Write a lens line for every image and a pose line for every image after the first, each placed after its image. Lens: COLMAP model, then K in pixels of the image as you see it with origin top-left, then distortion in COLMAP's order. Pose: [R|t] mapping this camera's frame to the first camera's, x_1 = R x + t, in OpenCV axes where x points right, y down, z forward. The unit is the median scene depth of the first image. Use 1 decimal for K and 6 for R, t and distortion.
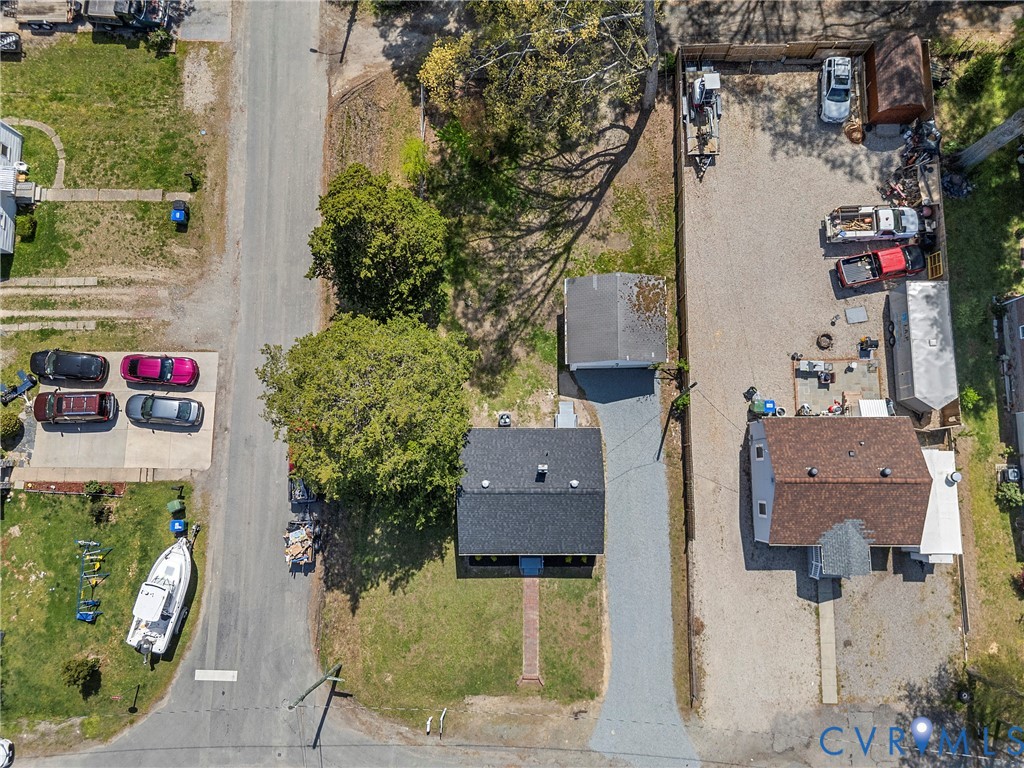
lens RADIAL K [[723.5, 0, 515.6], [0, 723.5, 383.4], [0, 0, 1]] dist [0.060006, -0.048649]
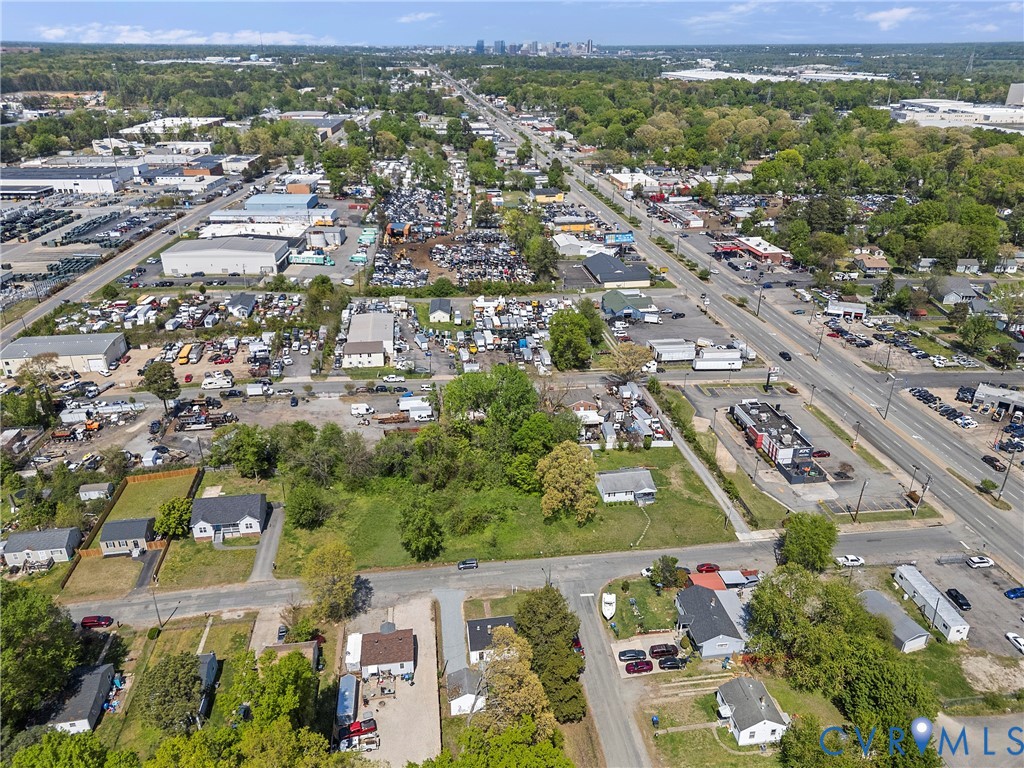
lens RADIAL K [[723.5, 0, 515.6], [0, 723.5, 383.4], [0, 0, 1]] dist [0.060006, -0.048649]
pose [[-0.989868, 0.081192, -0.116486, 0.176835], [-0.135501, -0.294993, 0.945843, -2.195975], [0.042433, 0.952044, 0.303006, -0.795379]]
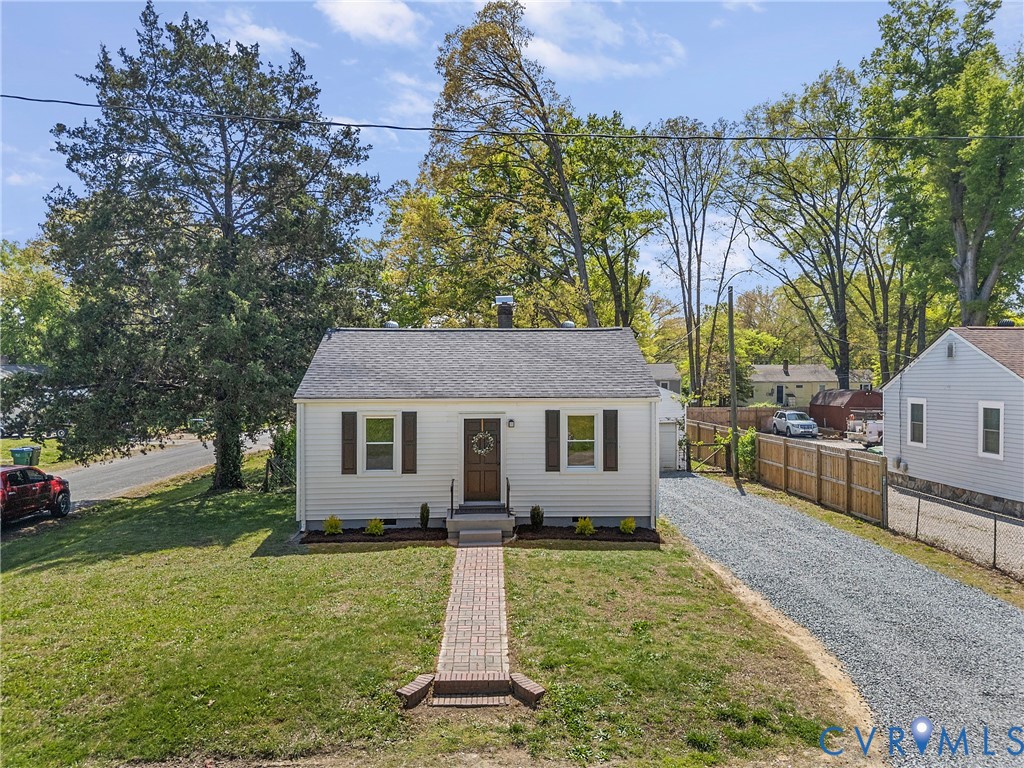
lens RADIAL K [[725.0, 0, 514.1], [0, 725.0, 382.4], [0, 0, 1]] dist [0.072268, -0.067406]
pose [[0.998870, 0.025984, 0.039788, 0.021288], [0.035803, 0.139073, -0.989635, 0.575297], [-0.031248, 0.989941, 0.137986, 0.862171]]
